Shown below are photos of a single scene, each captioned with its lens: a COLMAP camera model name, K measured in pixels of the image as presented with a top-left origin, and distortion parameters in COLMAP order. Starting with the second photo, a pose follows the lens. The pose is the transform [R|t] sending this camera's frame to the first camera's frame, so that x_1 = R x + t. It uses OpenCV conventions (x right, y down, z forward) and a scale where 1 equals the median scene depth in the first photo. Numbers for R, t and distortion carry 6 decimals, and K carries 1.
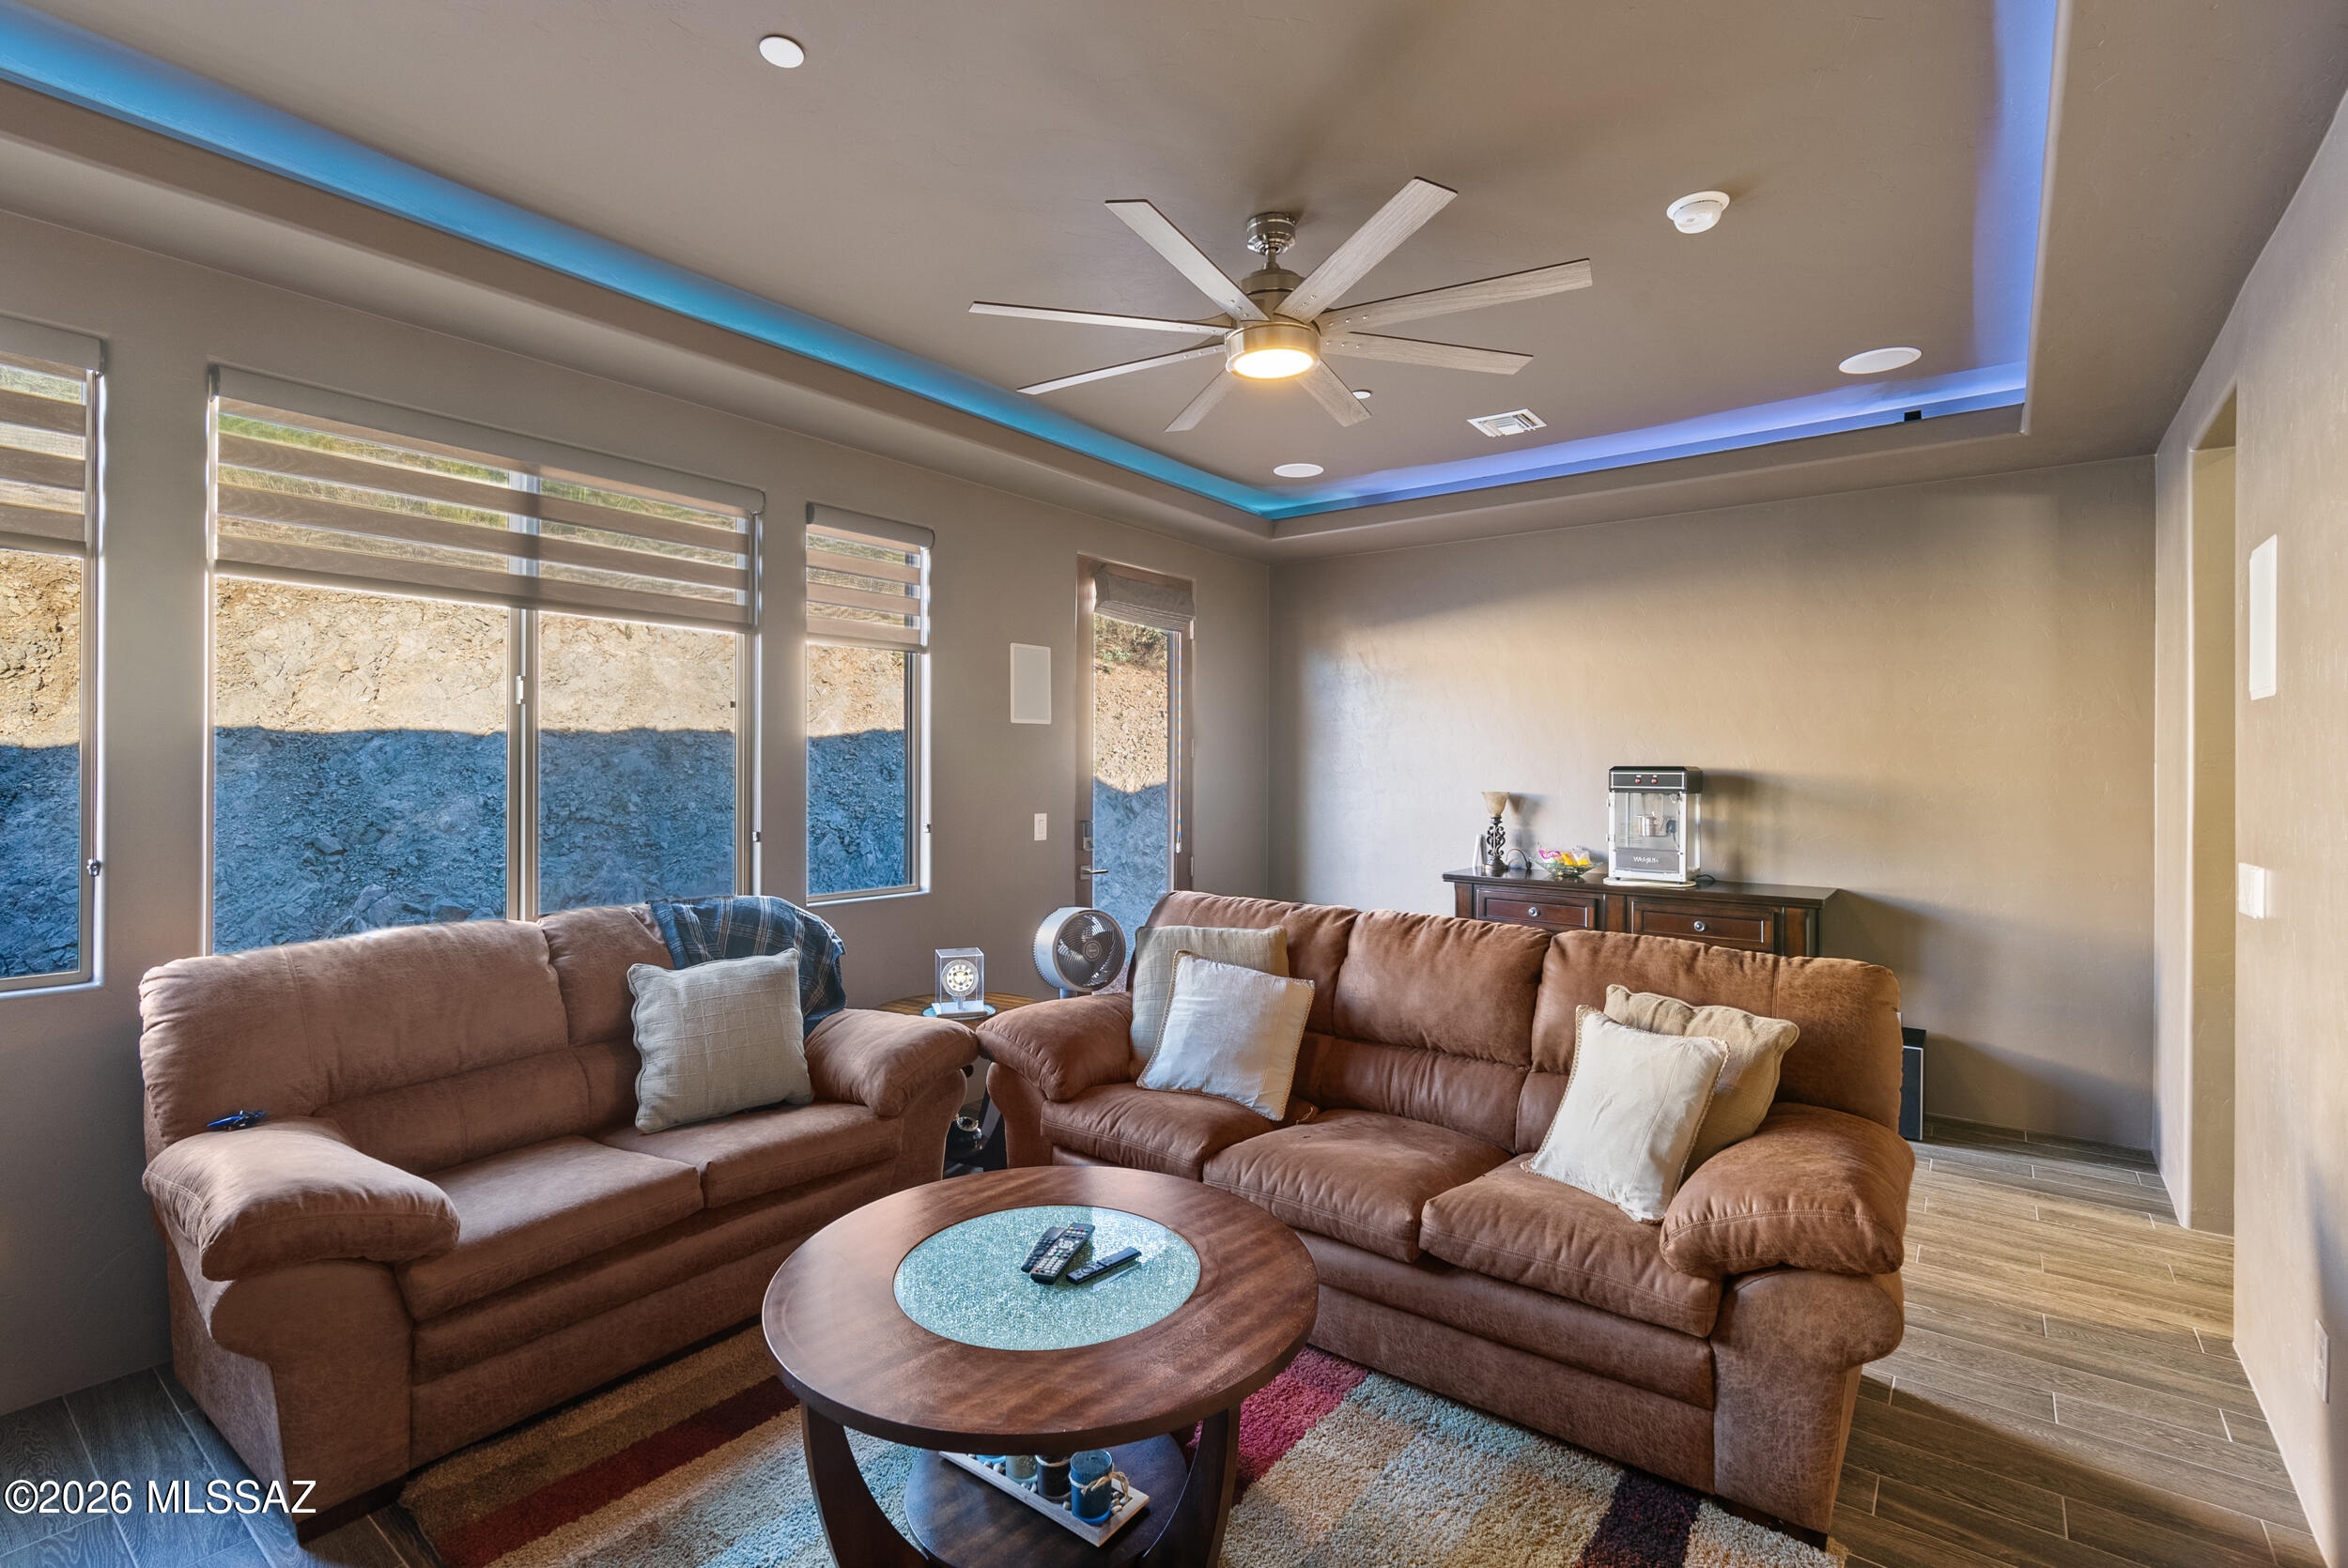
lens RADIAL K [[1070.4, 0, 1179.8], [0, 1070.4, 777.5], [0, 0, 1]] dist [-0.005824, 0.002294]
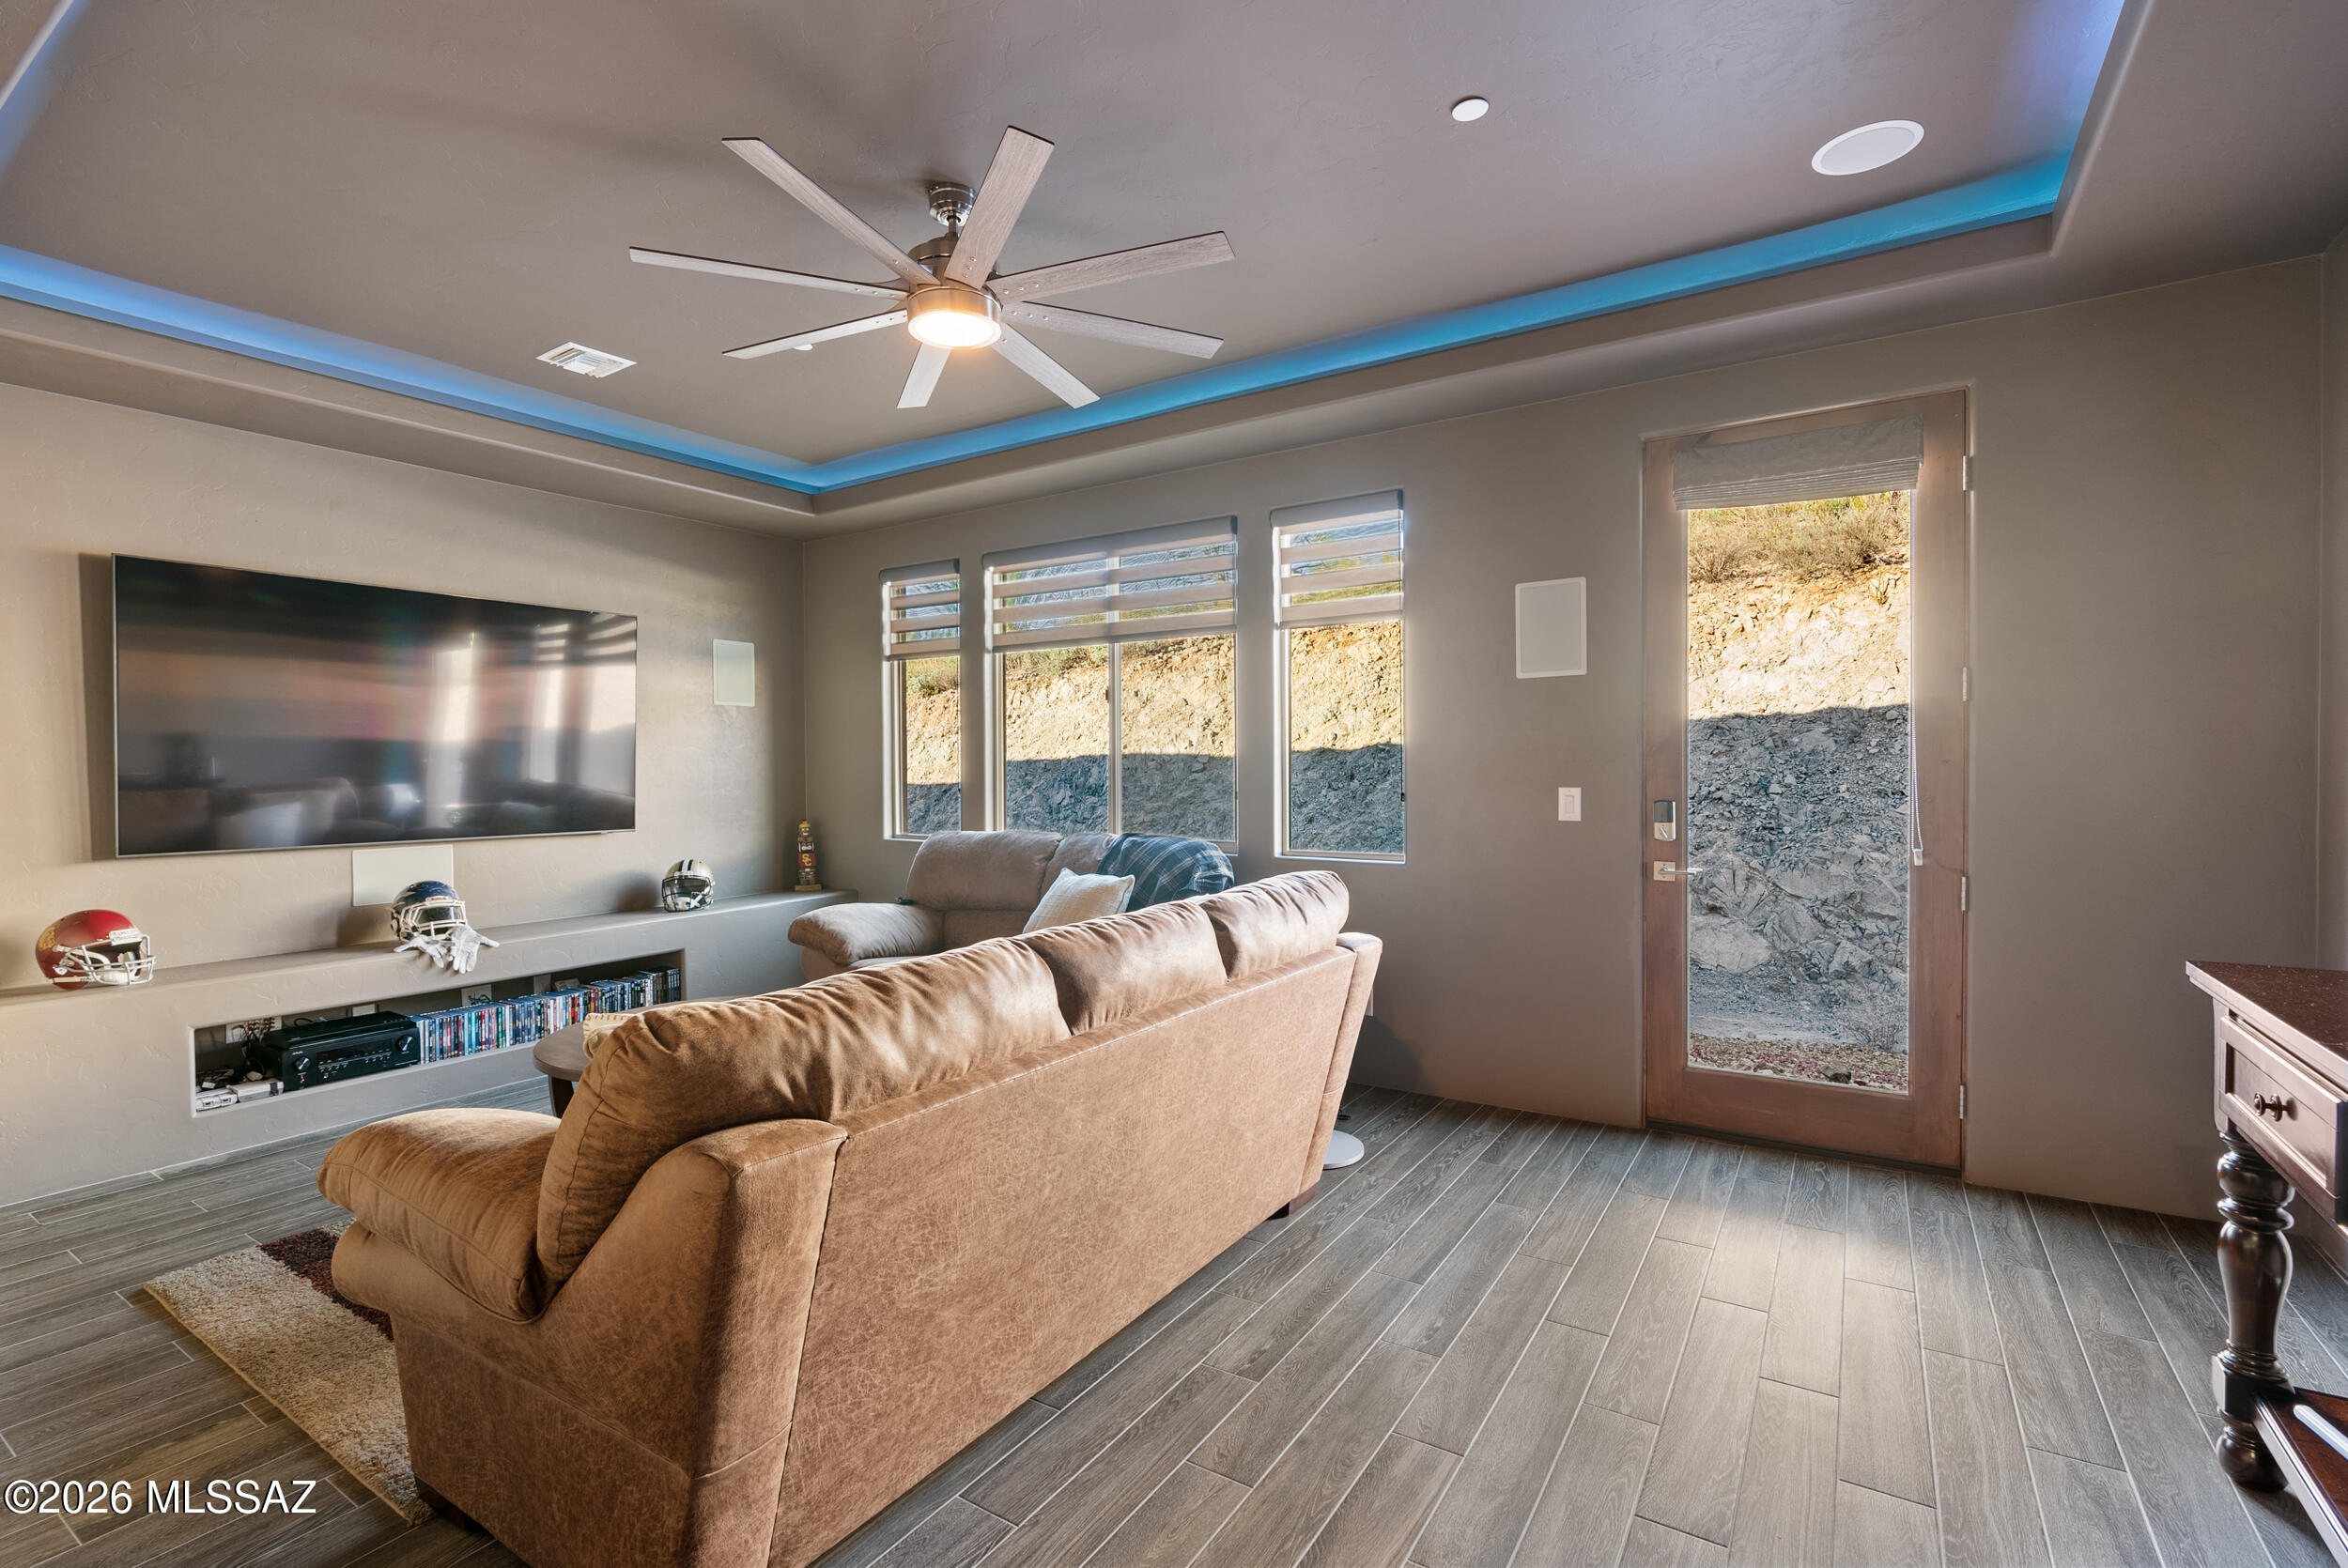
lens RADIAL K [[1070.4, 0, 1176.0], [0, 1070.4, 778.9], [0, 0, 1]] dist [-0.005824, 0.002294]
pose [[0.060824, 0.004593, -0.998138, 0.648359], [-0.000032, 0.999989, 0.004599, 0.023799], [0.998148, -0.000248, 0.060824, 0.660142]]
